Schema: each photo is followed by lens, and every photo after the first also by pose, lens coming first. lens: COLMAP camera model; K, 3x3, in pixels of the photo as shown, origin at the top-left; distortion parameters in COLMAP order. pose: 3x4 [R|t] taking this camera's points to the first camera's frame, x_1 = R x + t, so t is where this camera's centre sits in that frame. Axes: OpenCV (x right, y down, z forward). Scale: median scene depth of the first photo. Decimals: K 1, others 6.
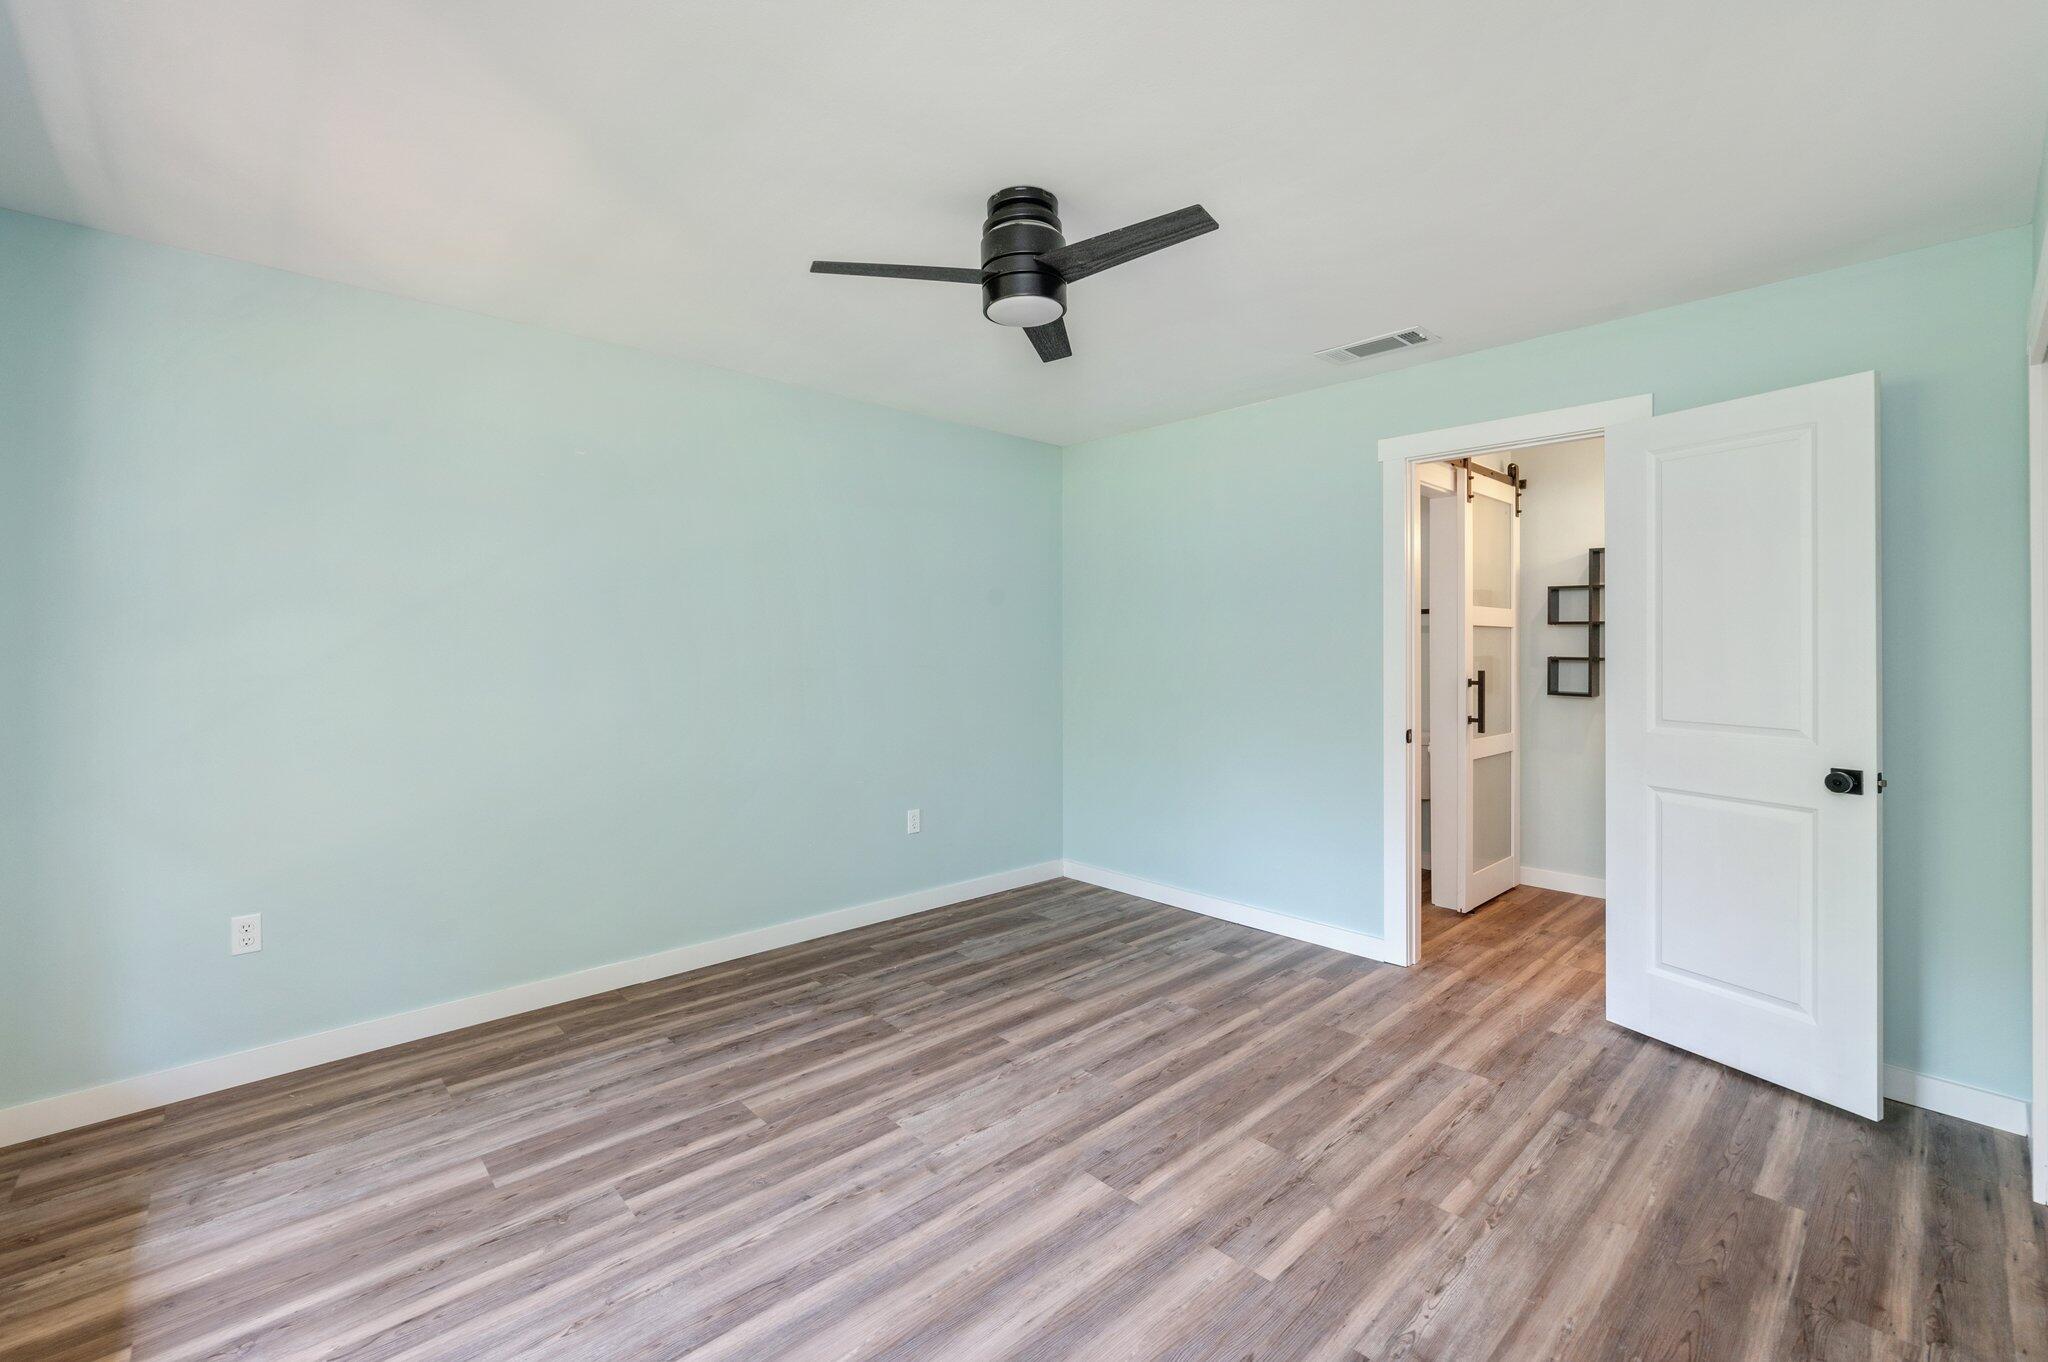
lens RADIAL K [[860.3, 0, 1019.3], [0, 860.3, 639.9], [0, 0, 1]] dist [-0.001351, -0.000054]
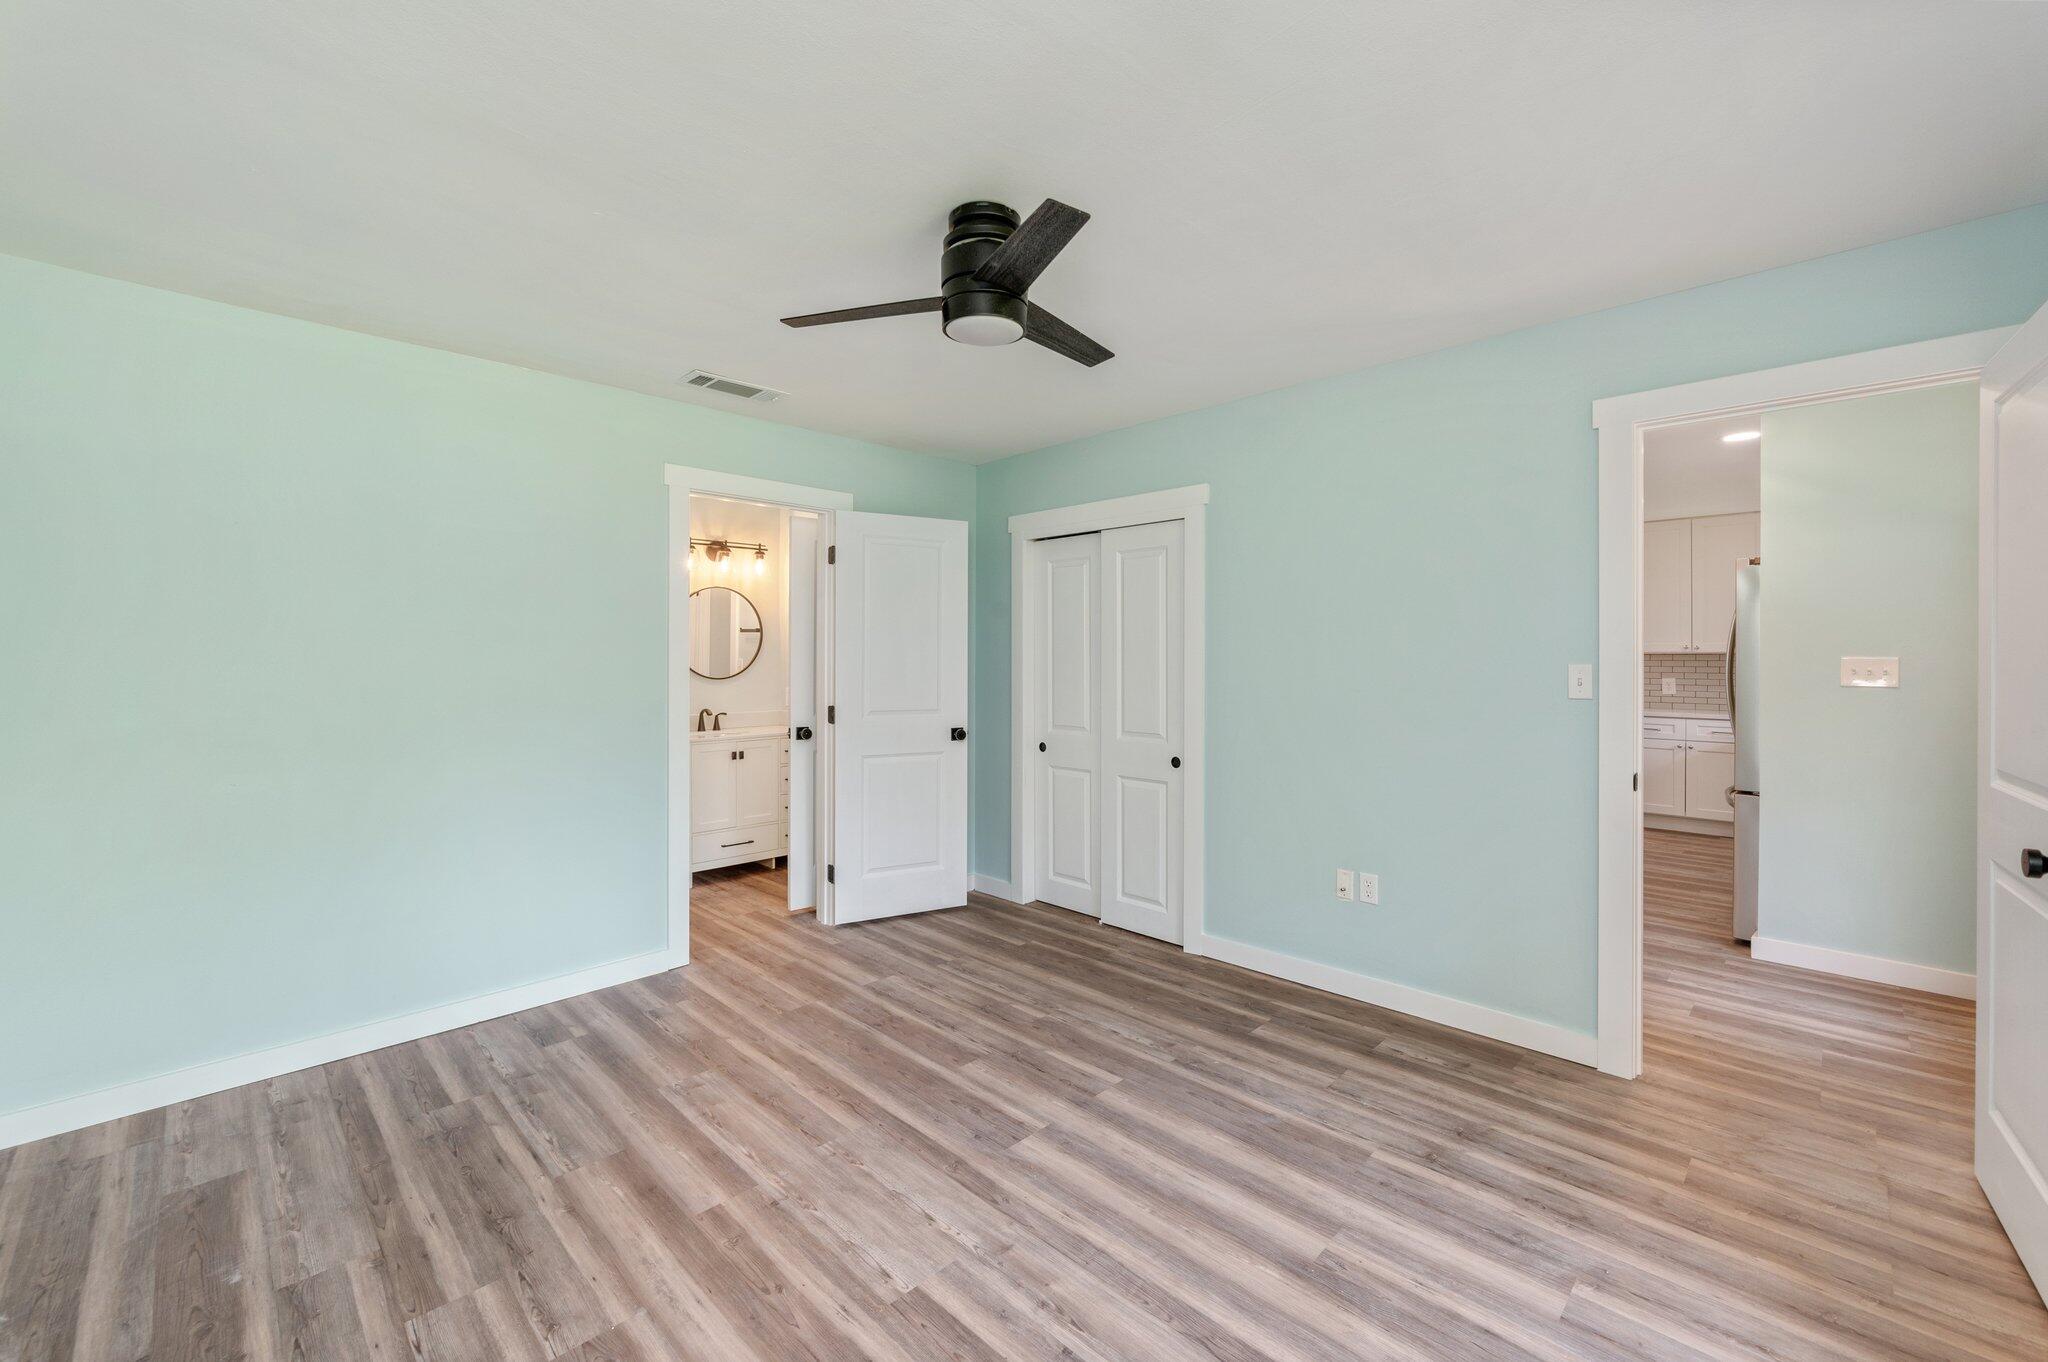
lens RADIAL K [[841.0, 0, 1021.8], [0, 841.0, 650.9], [0, 0, 1]] dist [0.000473, -0.000145]
pose [[-0.044217, 0.006794, 0.998999, -0.768585], [-0.008760, 0.999936, -0.007188, -0.005625], [-0.998984, -0.009069, -0.044155, 0.797192]]
